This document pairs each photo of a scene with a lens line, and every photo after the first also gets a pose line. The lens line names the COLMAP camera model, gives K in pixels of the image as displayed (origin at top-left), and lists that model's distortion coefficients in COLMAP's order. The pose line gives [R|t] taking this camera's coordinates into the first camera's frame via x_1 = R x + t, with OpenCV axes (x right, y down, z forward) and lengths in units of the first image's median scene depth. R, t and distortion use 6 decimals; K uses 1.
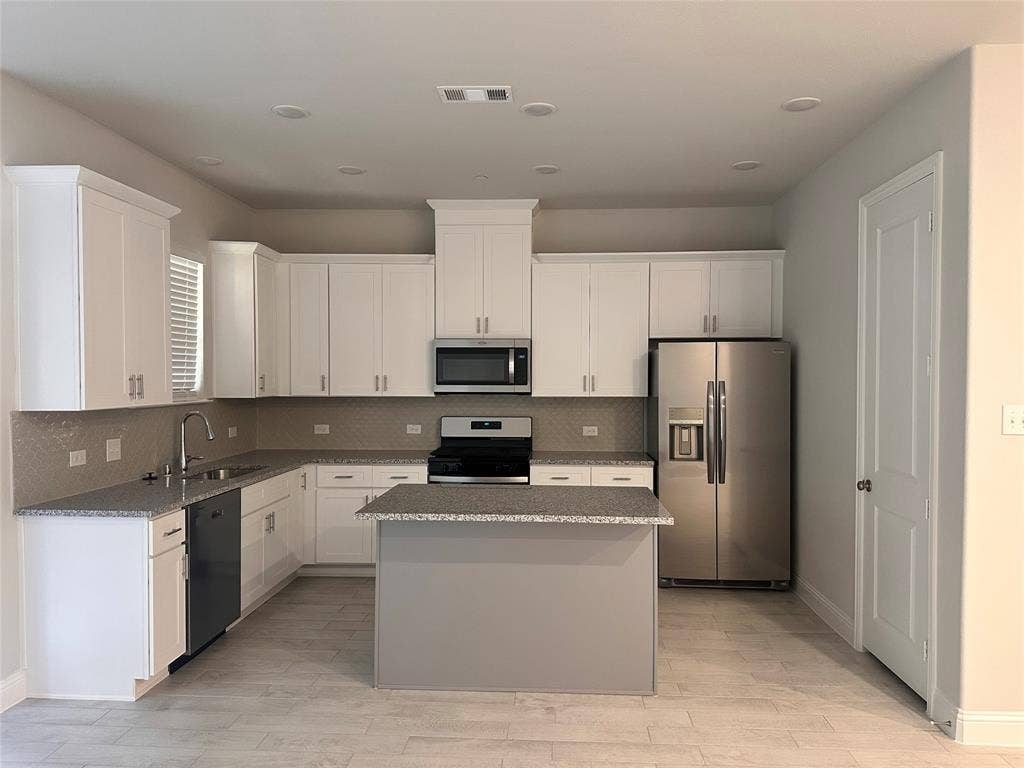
lens RADIAL K [[707.6, 0, 512.0], [0, 707.6, 384.0], [0, 0, 1]] dist [-0.001872, -0.001804]
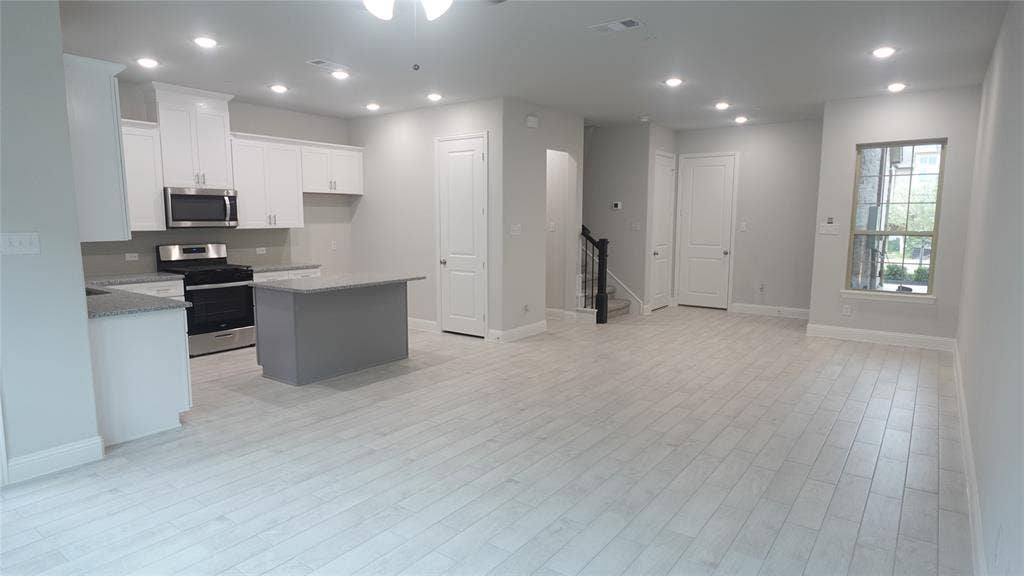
lens RADIAL K [[576.4, 0, 512.0], [0, 576.4, 288.0], [0, 0, 1]] dist [0.000091, 0.000154]
pose [[0.551699, -0.105094, 0.827396, -0.679810], [0.006727, 0.992558, 0.121587, -0.003039], [-0.834016, -0.061513, 0.548300, -0.169190]]
